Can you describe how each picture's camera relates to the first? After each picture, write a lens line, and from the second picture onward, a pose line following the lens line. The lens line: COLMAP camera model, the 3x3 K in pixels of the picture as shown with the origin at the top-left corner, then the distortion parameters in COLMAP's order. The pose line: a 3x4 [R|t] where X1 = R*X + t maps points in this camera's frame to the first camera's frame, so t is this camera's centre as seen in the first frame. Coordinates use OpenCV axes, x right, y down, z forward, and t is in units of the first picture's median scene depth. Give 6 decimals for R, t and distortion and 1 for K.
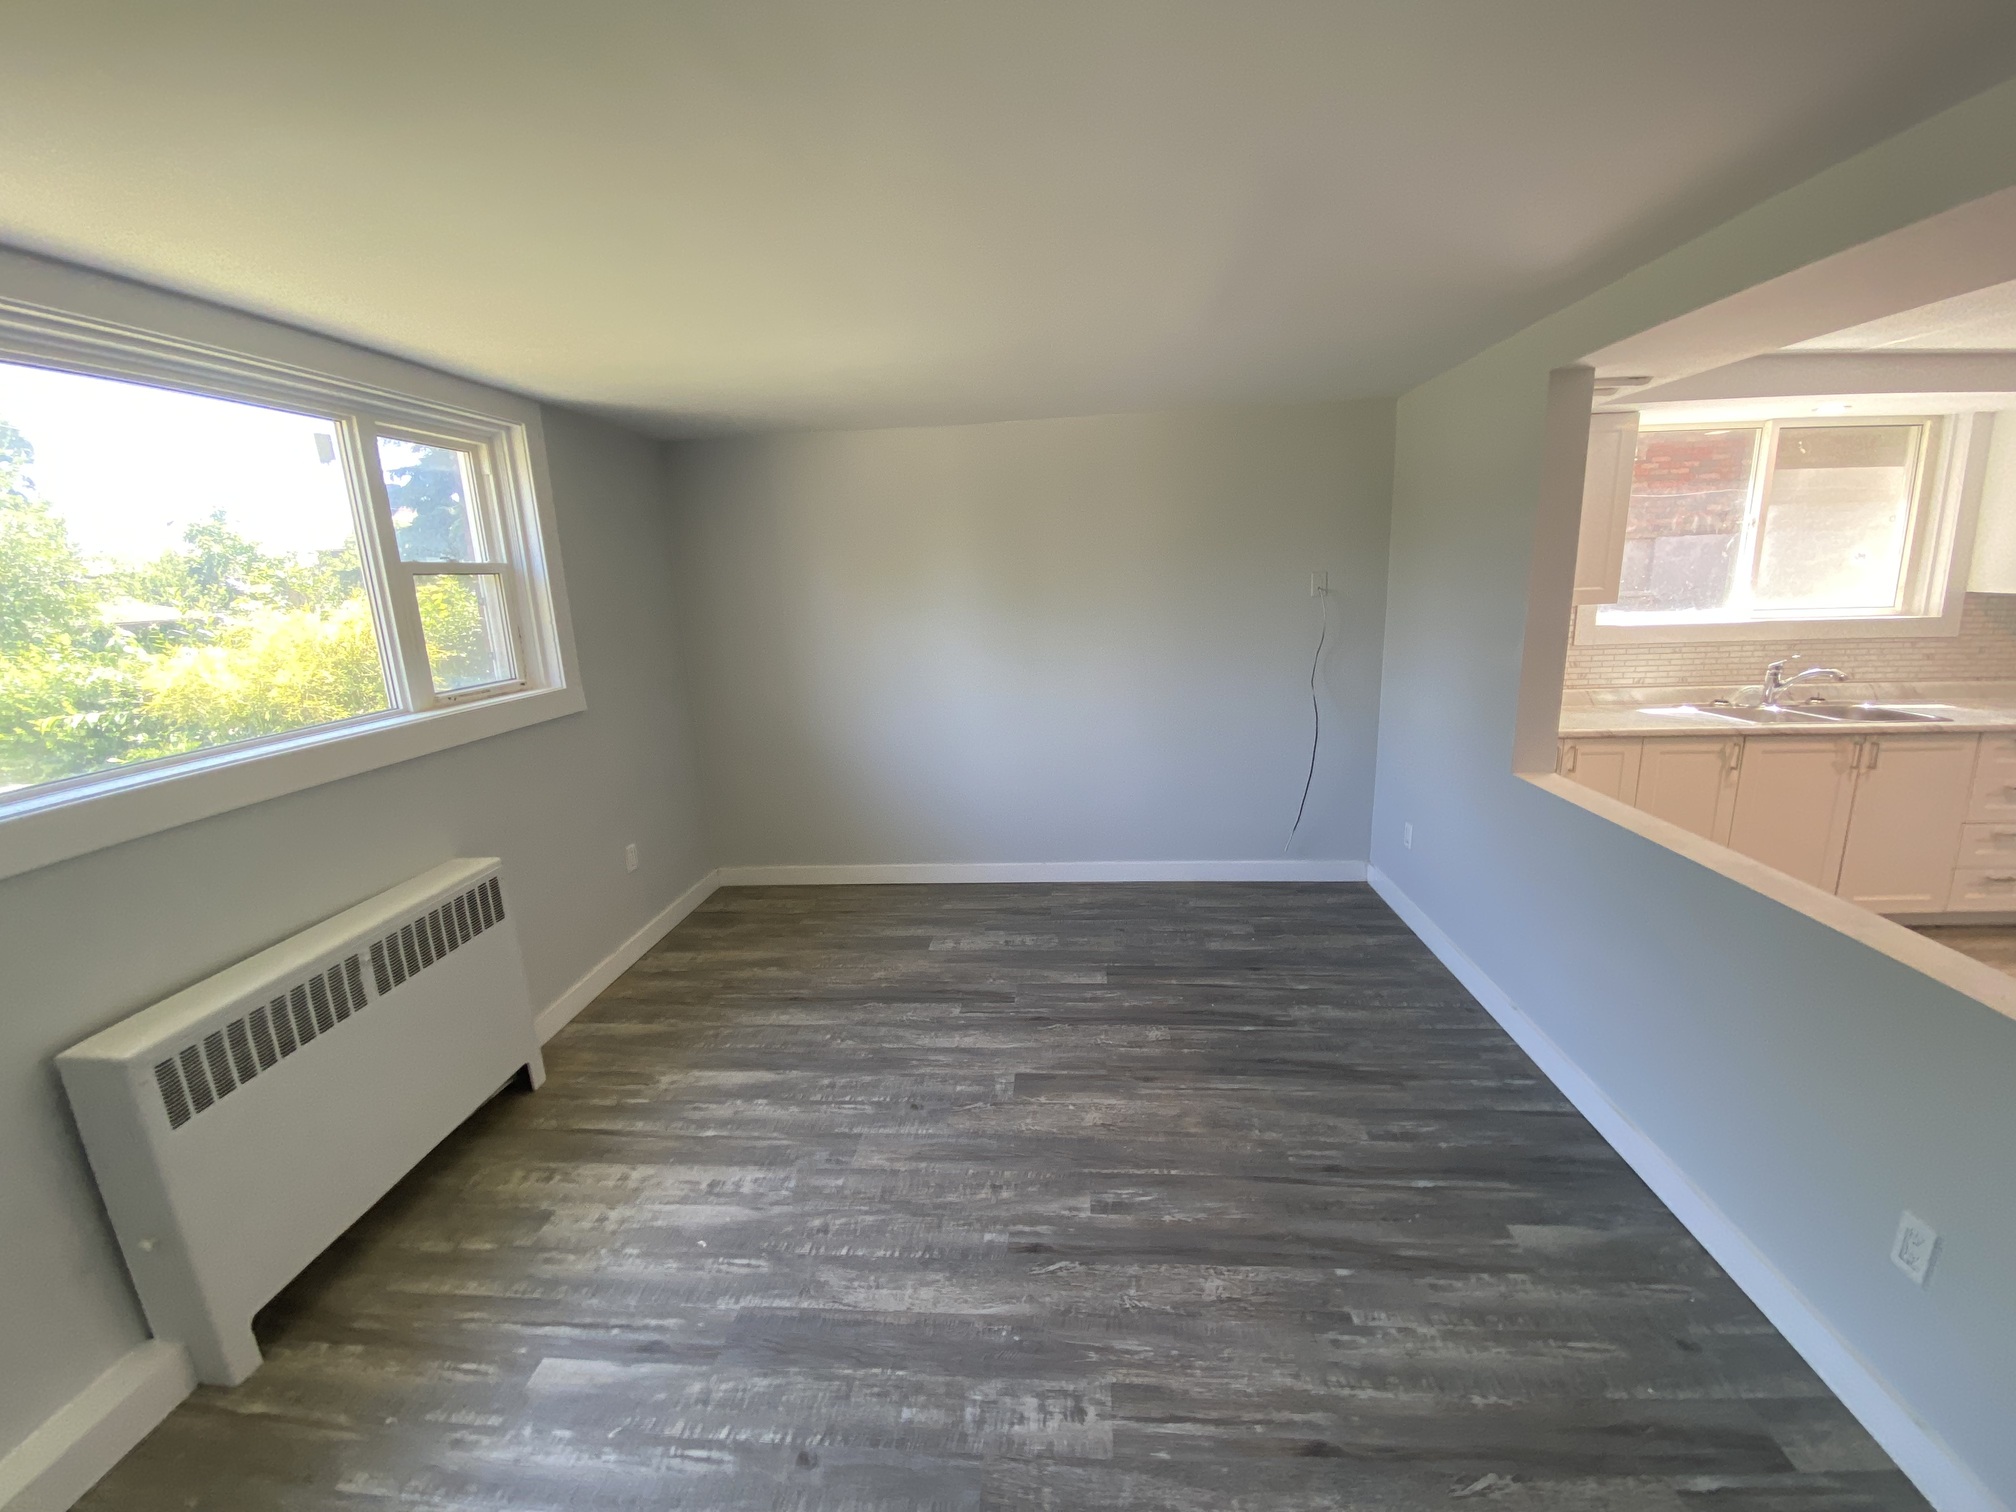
lens RADIAL K [[834.0, 0, 1013.4], [0, 834.0, 750.5], [0, 0, 1]] dist [0.035022, -0.027511]
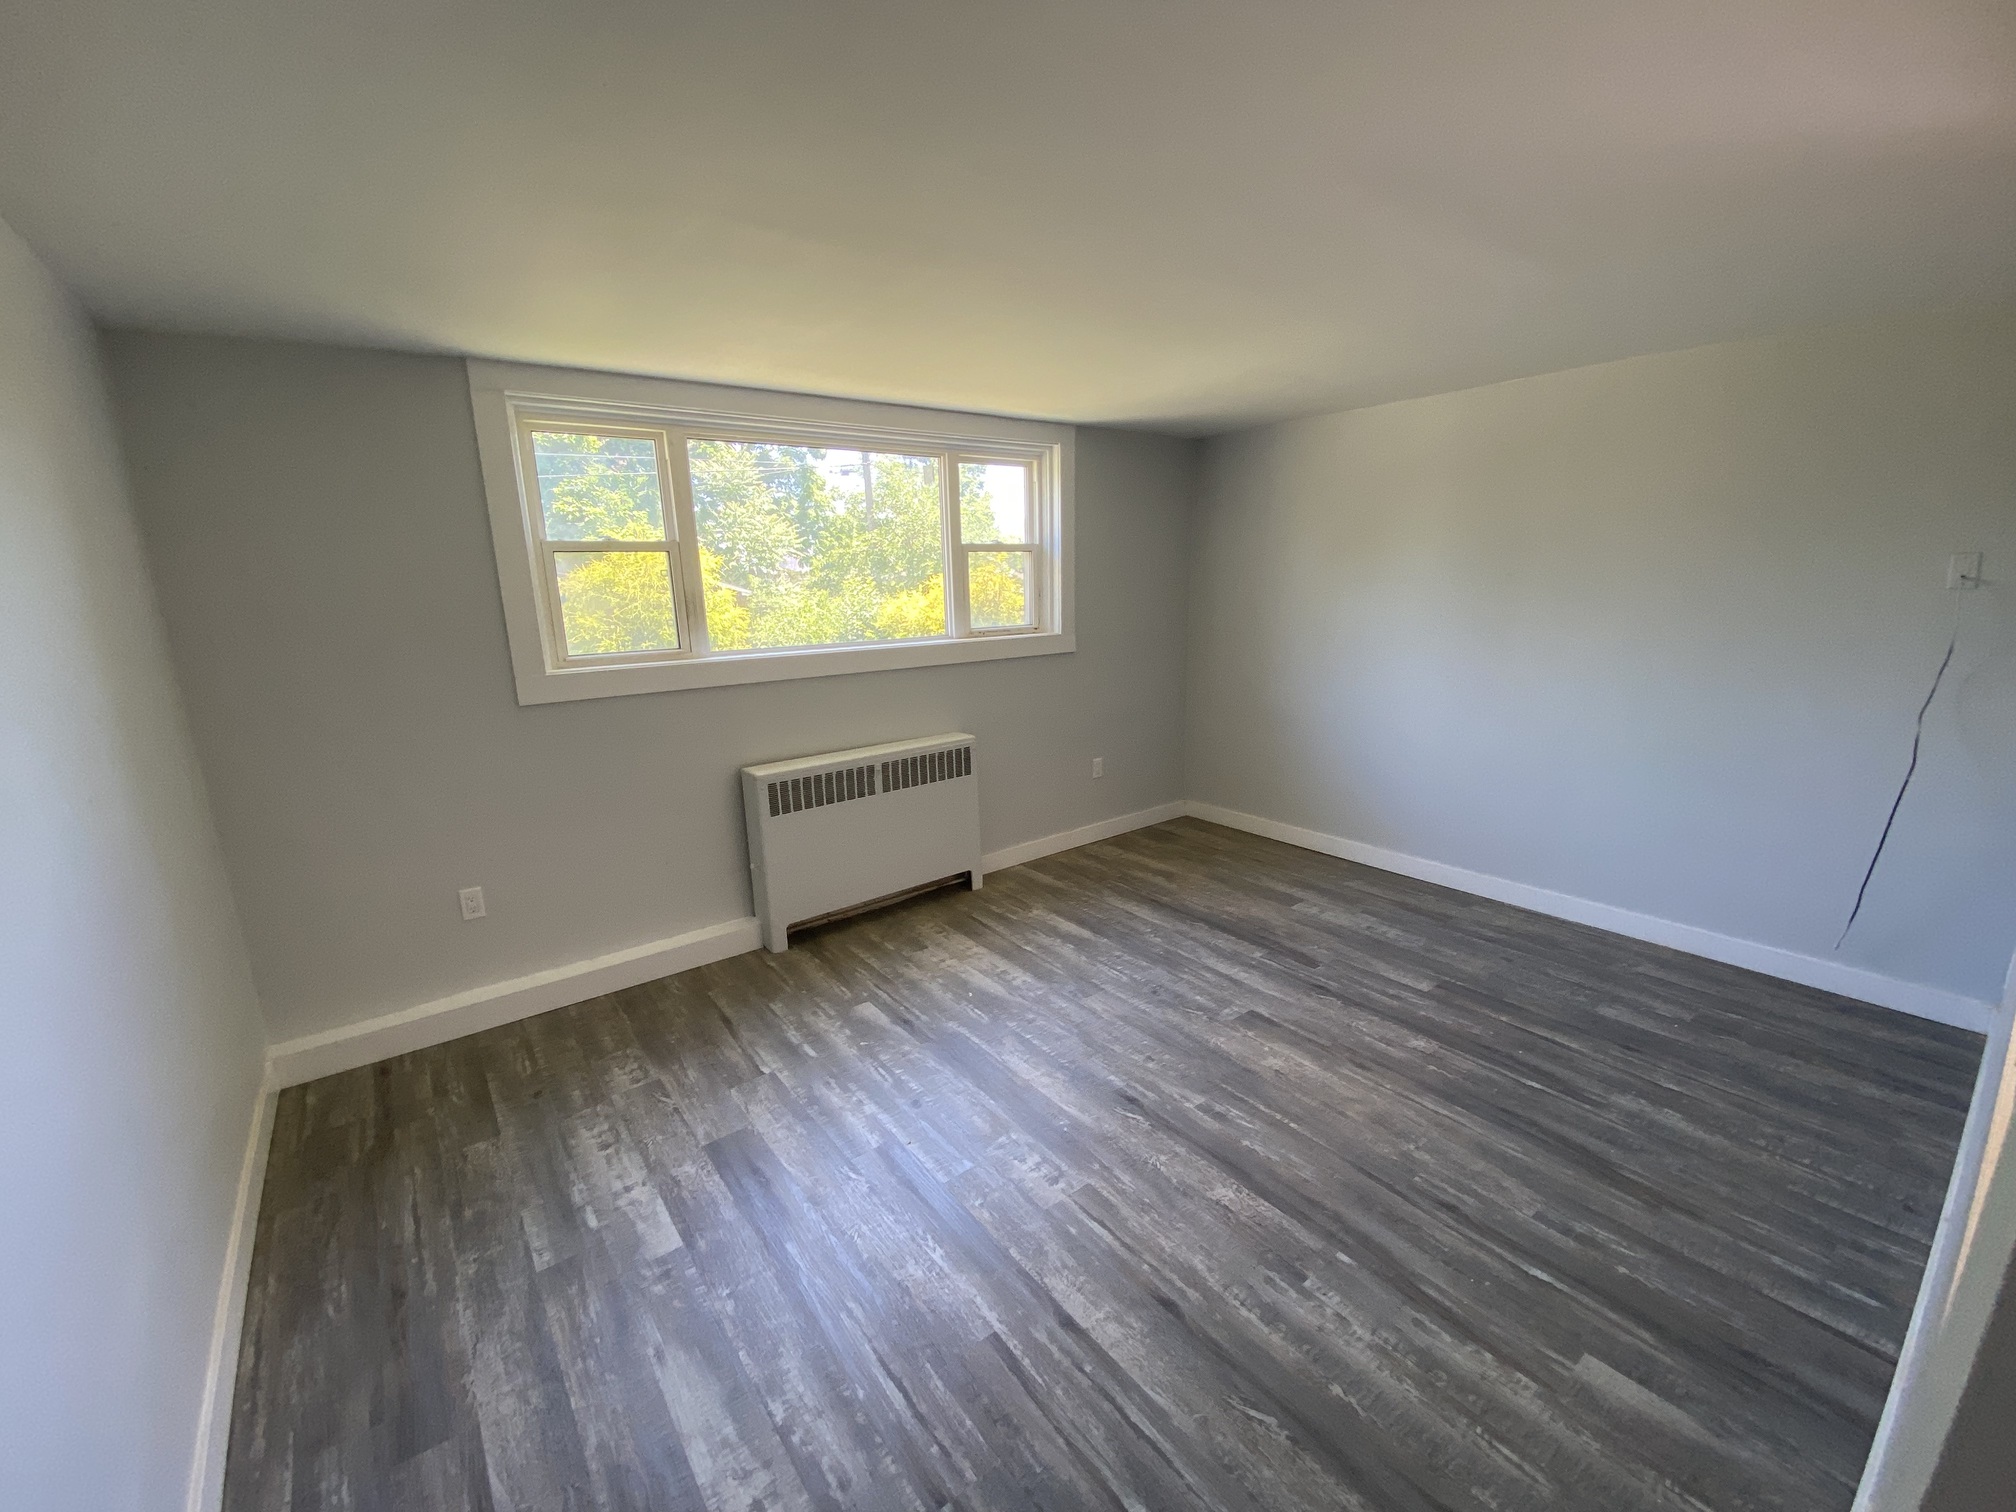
lens RADIAL K [[834.0, 0, 1013.4], [0, 834.0, 750.5], [0, 0, 1]] dist [0.035022, -0.027511]
pose [[0.667185, 0.177534, -0.723427, 0.604968], [-0.161468, 0.982560, 0.092213, 0.001445], [0.727181, 0.055287, 0.684216, 0.002019]]
